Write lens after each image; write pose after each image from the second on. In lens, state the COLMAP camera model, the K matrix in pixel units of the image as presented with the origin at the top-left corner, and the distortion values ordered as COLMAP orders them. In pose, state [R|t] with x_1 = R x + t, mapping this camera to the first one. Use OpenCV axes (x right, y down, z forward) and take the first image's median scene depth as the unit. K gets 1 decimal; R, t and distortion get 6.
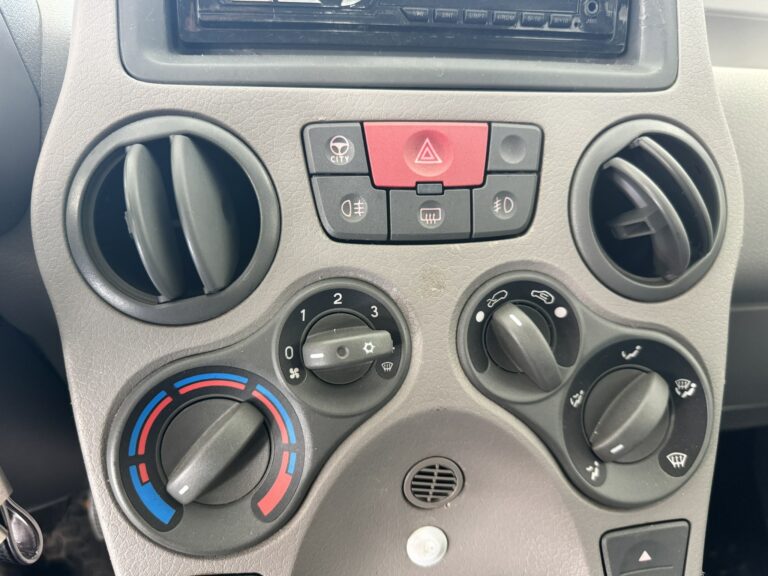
lens RADIAL K [[552.7, 0, 383.3], [0, 552.7, 289.3], [0, 0, 1]] dist [0.020665, -0.004816]
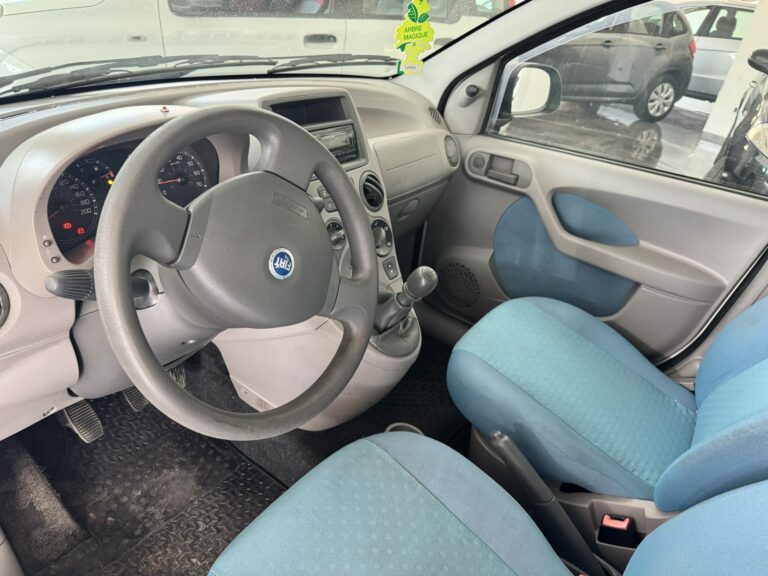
lens RADIAL K [[552.7, 0, 384.7], [0, 552.7, 287.9], [0, 0, 1]] dist [0.020665, -0.004816]
pose [[0.754785, -0.328193, 0.567969, -2.183504], [0.235630, 0.943703, 0.232172, -0.411390], [-0.612191, -0.041409, 0.789625, -2.553763]]
